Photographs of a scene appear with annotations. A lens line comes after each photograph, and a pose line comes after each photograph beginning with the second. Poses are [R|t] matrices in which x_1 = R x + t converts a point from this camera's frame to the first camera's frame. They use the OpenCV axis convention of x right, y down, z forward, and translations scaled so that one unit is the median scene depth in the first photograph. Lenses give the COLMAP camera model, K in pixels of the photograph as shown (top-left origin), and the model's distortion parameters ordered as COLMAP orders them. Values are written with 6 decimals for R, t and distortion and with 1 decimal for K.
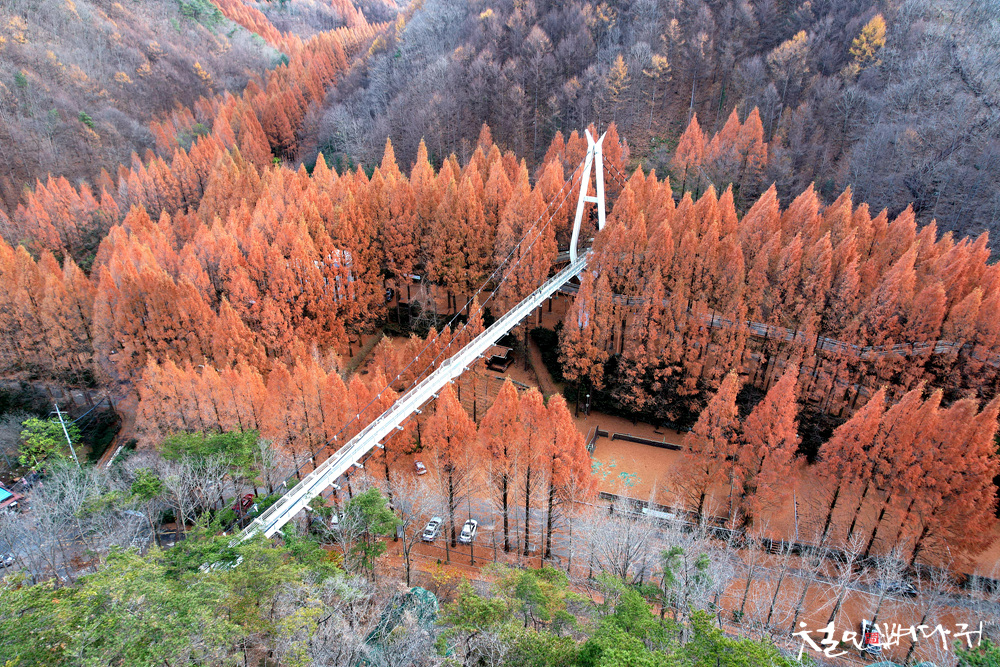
lens RADIAL K [[630.4, 0, 499.8], [0, 630.4, 344.3], [0, 0, 1]] dist [-0.068629, 0.062328]
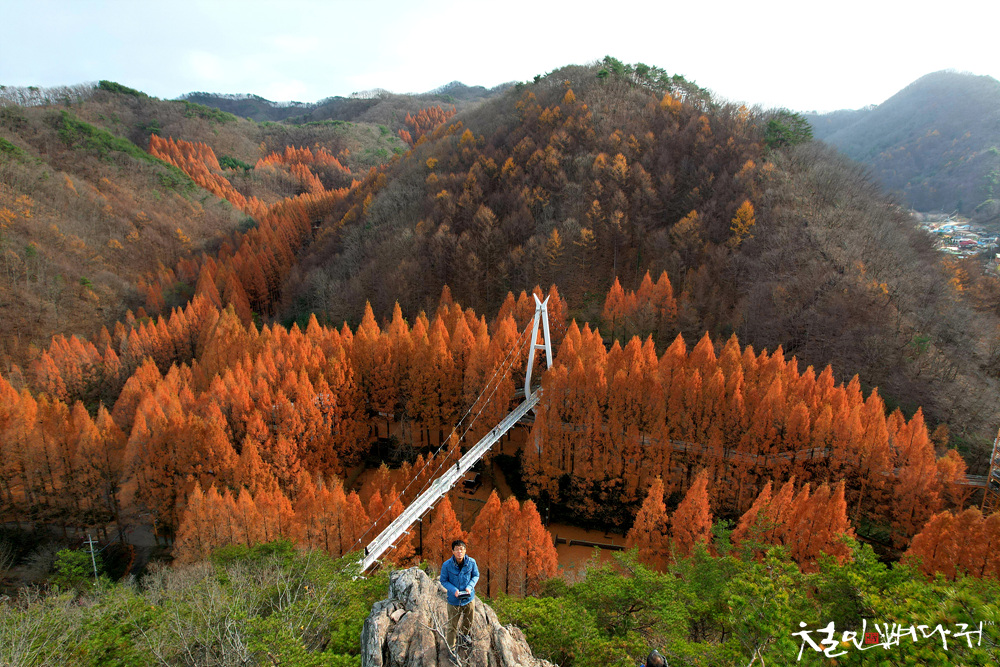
lens RADIAL K [[630.4, 0, 499.8], [0, 630.4, 344.3], [0, 0, 1]] dist [-0.068629, 0.062328]
pose [[0.995056, -0.023176, 0.096578, -0.049249], [0.043333, 0.976267, -0.212189, 0.022090], [-0.089368, 0.215325, 0.972445, -0.185270]]
